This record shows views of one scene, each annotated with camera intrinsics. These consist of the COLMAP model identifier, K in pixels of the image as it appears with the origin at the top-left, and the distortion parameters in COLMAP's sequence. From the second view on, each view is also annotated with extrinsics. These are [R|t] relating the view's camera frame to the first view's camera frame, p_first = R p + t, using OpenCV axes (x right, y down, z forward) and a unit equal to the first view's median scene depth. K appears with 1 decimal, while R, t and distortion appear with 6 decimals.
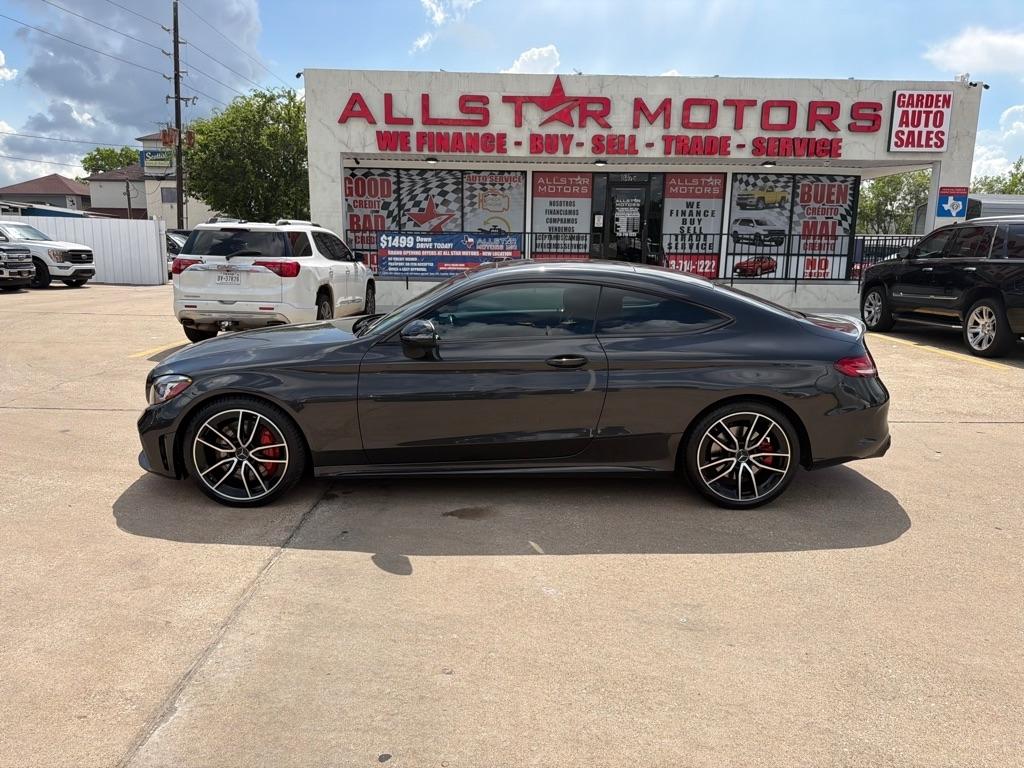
lens RADIAL K [[714.6, 0, 517.5], [0, 714.6, 391.0], [0, 0, 1]] dist [0.046449, -0.058978]
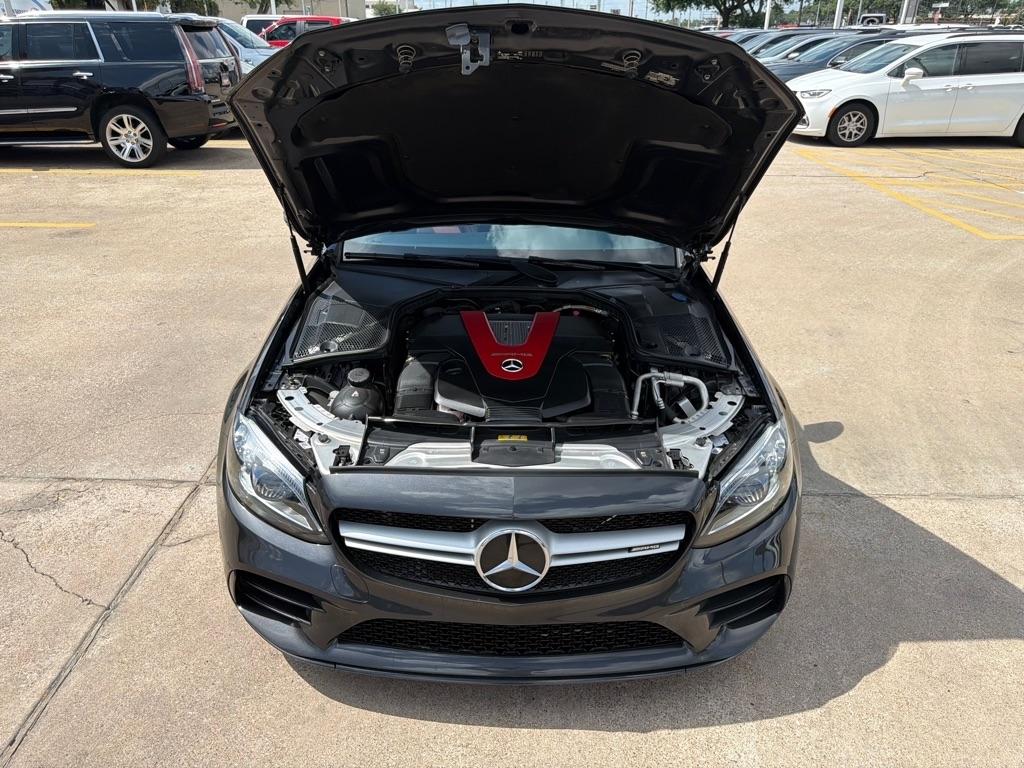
lens RADIAL K [[729.6, 0, 501.7], [0, 729.6, 385.8], [0, 0, 1]] dist [0.030440, -0.037166]
pose [[0.019532, -0.446133, 0.894753, -0.250321], [0.194080, 0.879593, 0.434337, -0.083287], [-0.980791, 0.165170, 0.103766, 0.304677]]
